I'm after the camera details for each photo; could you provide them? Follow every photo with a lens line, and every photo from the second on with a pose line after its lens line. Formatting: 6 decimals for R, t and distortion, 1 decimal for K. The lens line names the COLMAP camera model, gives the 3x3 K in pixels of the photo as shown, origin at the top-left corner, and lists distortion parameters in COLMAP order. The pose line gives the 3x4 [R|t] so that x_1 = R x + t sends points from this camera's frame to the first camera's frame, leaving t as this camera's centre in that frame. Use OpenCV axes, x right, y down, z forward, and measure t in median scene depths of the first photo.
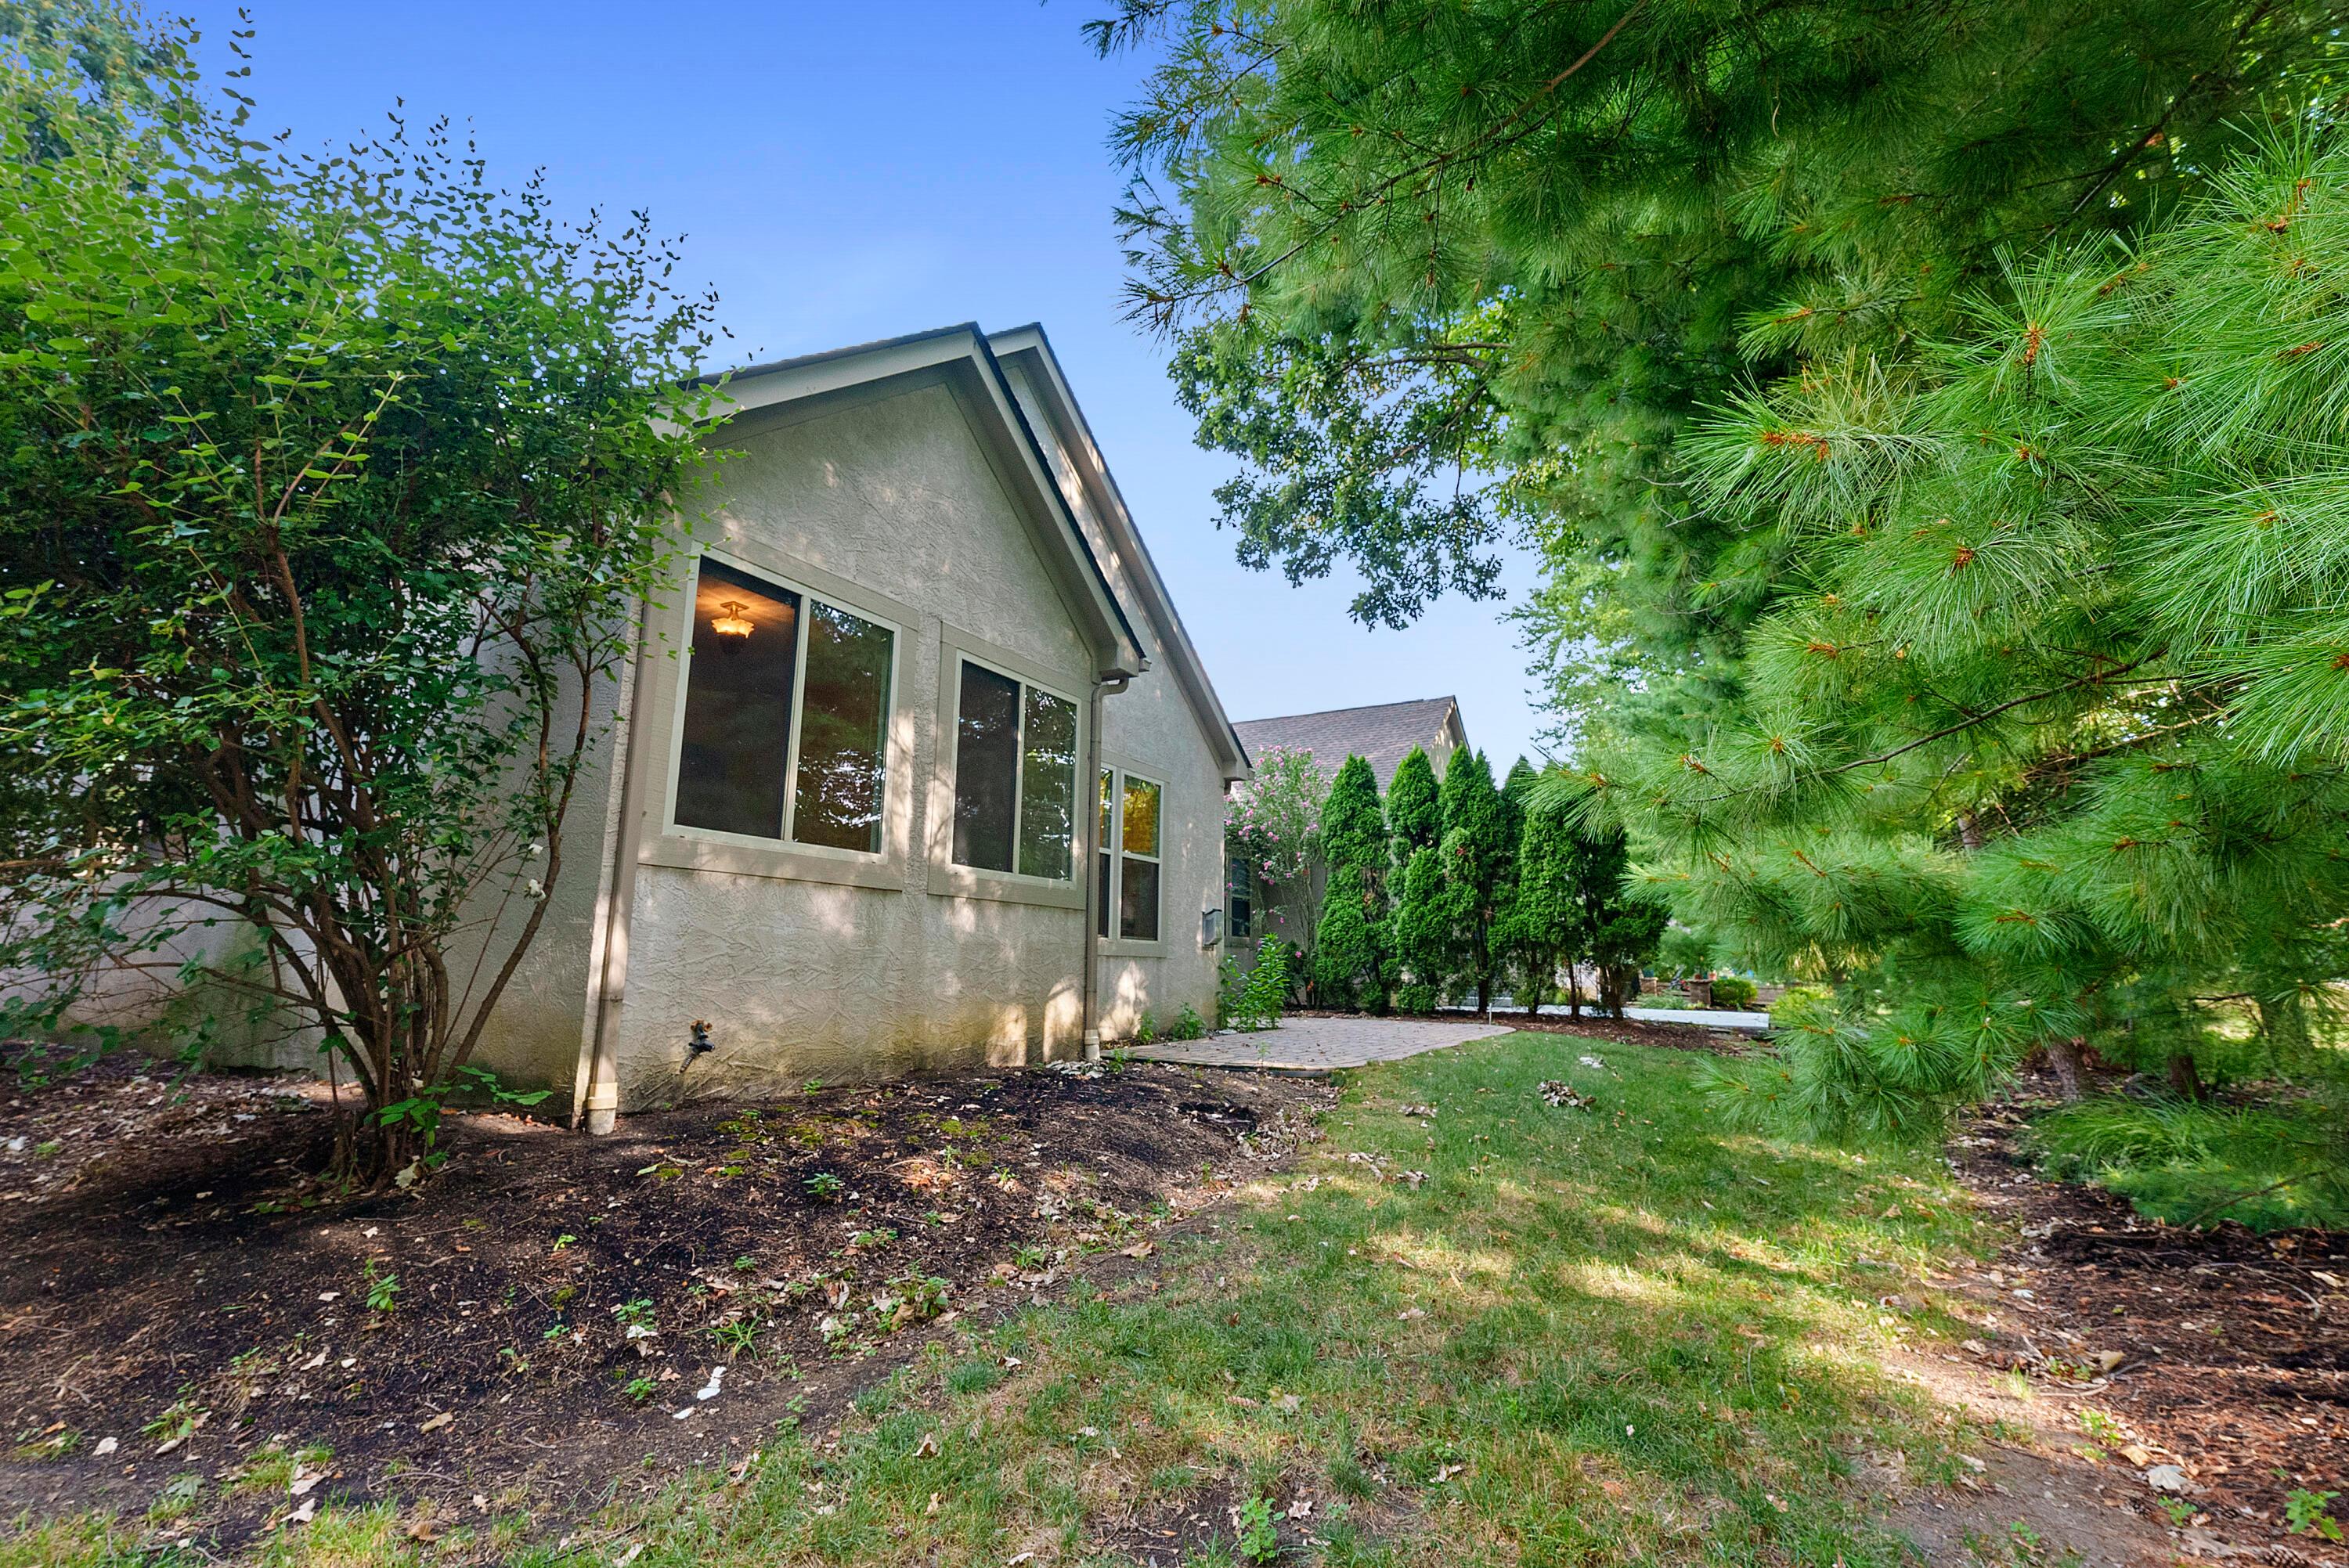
lens RADIAL K [[1130.3, 0, 1174.5], [0, 1130.3, 784.0], [0, 0, 1]] dist [0.000150, -0.000087]
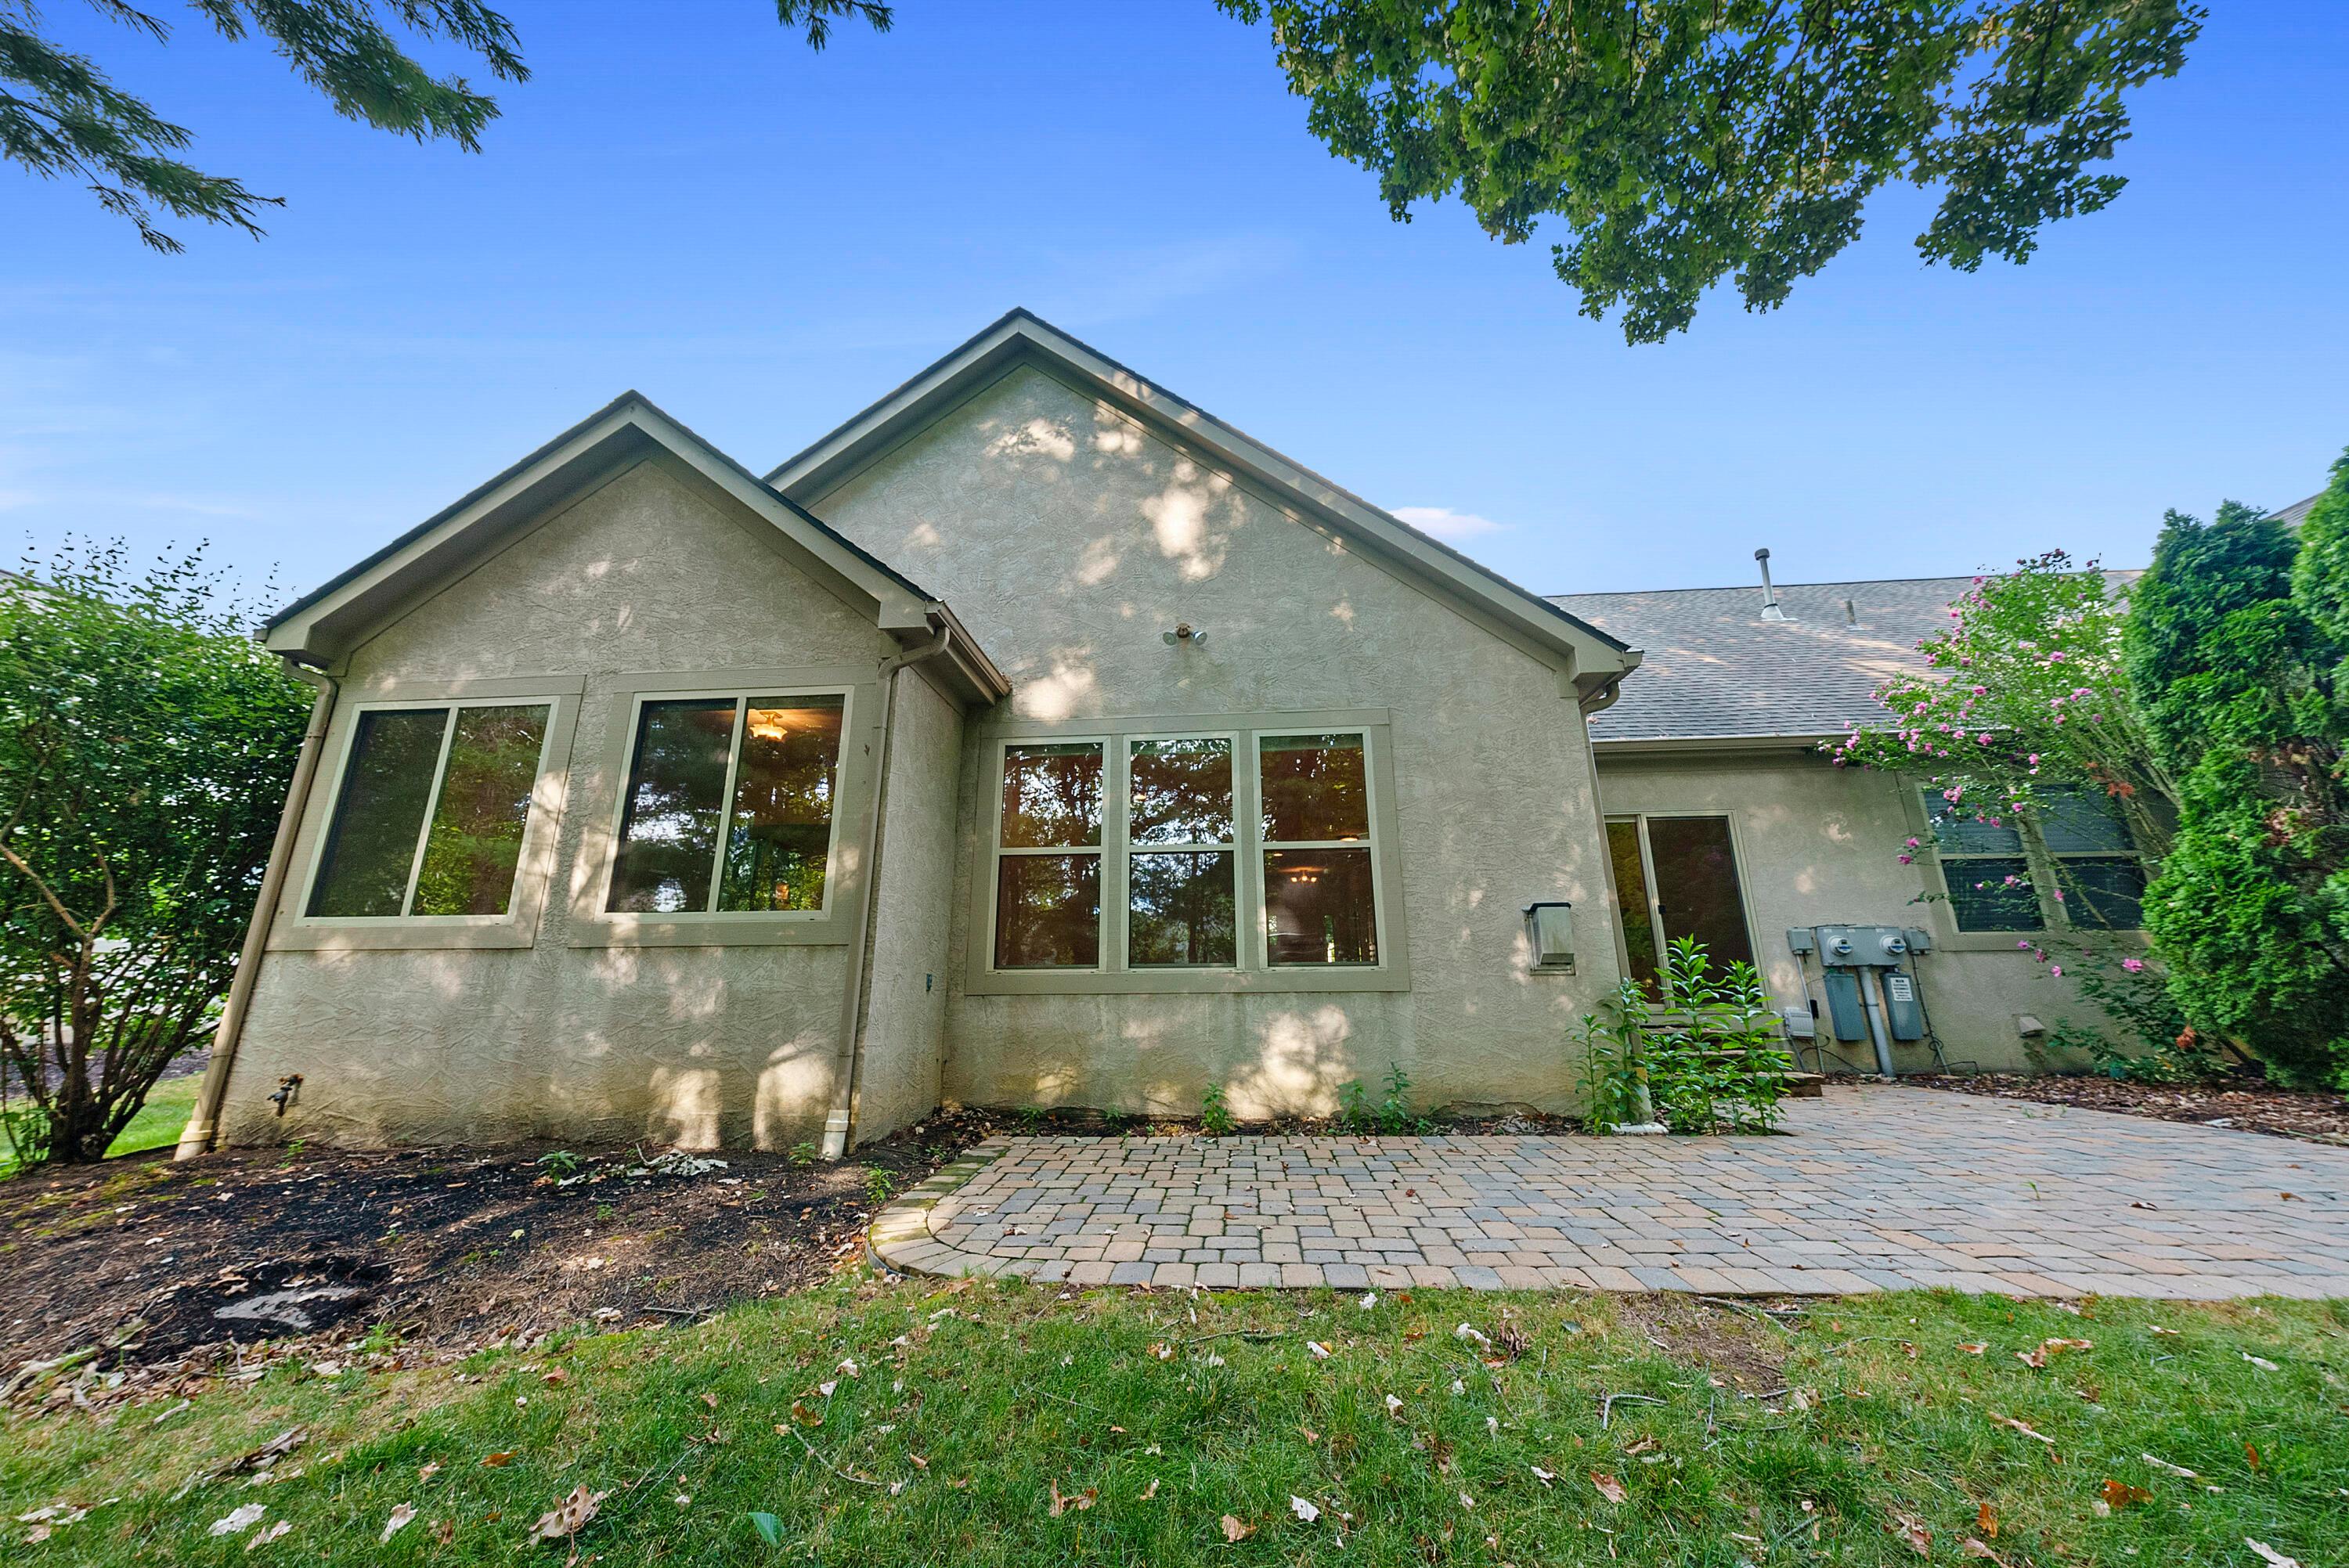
lens RADIAL K [[805.8, 0, 1180.2], [0, 805.8, 770.4], [0, 0, 1]] dist [-0.002080, -0.000068]
pose [[0.384140, -0.246937, -0.889640, 0.634306], [0.164576, 0.966452, -0.197194, 0.171962], [0.908488, -0.070663, 0.411893, 1.199615]]
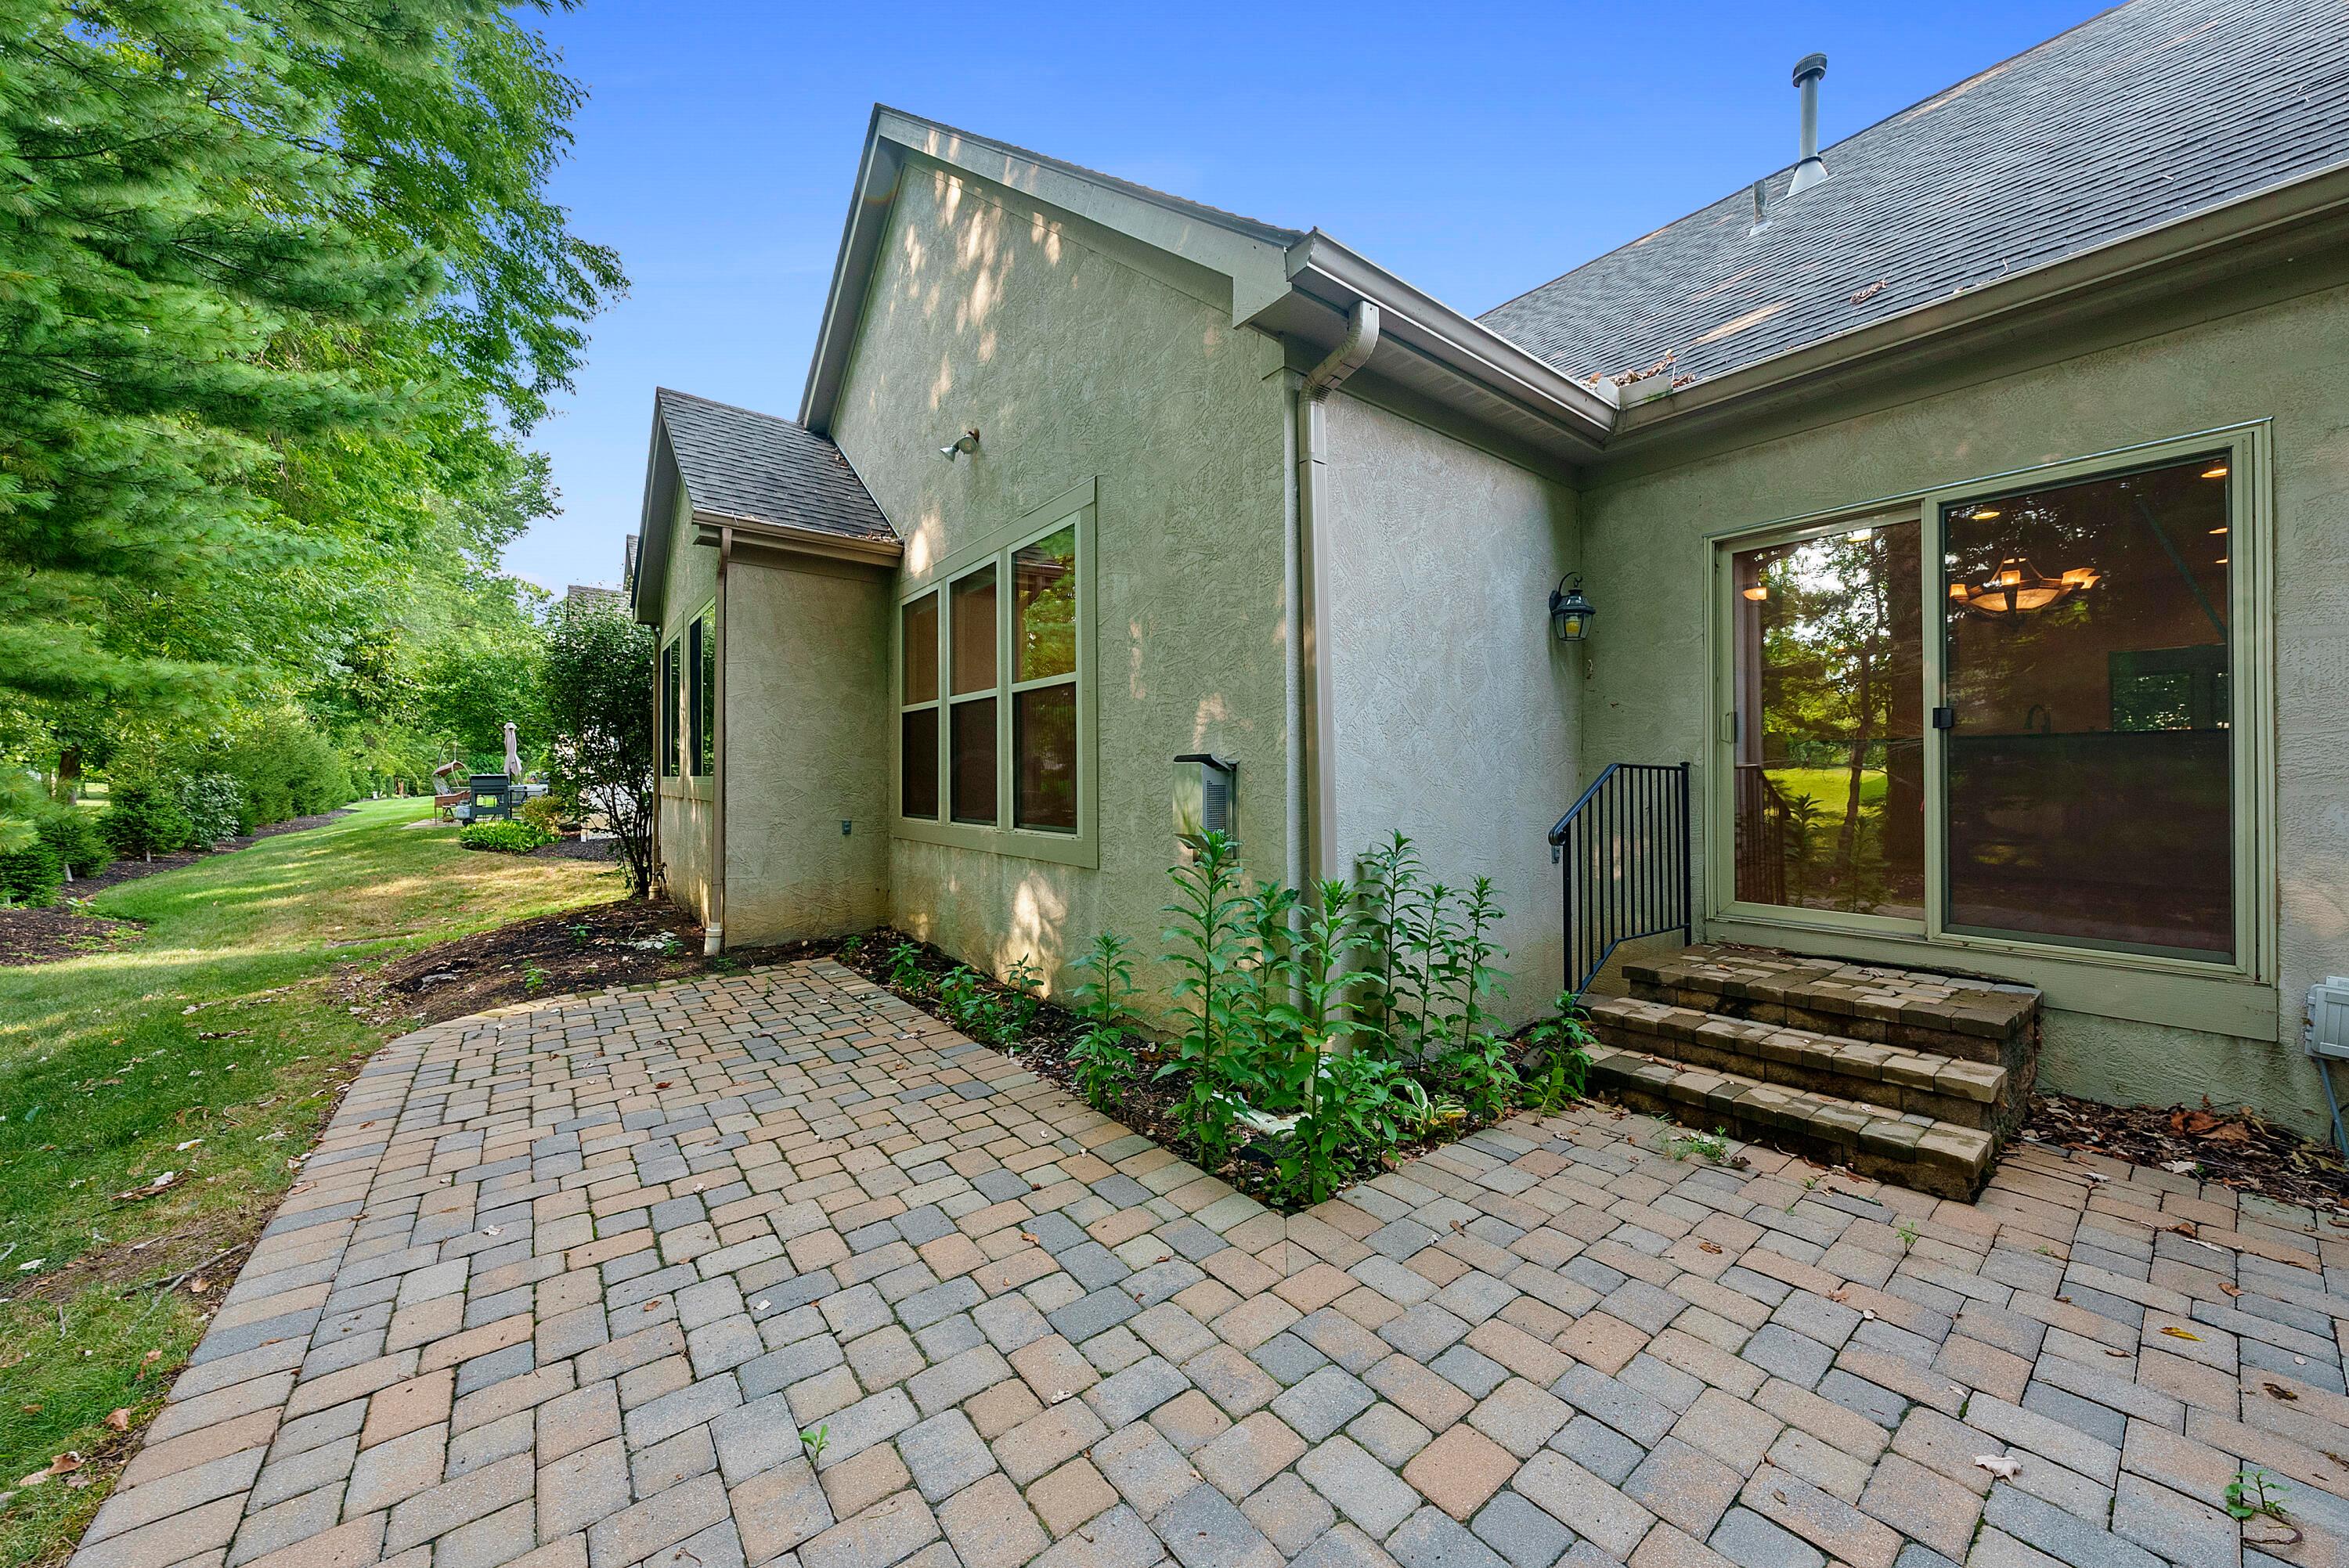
lens RADIAL K [[848.0, 0, 1173.7], [0, 848.0, 773.0], [0, 0, 1]] dist [-0.006006, 0.000010]
pose [[-0.431079, -0.010885, -0.902249, 0.515472], [0.149185, 0.985306, -0.083165, 0.249339], [0.889896, -0.170453, -0.423120, 2.010389]]
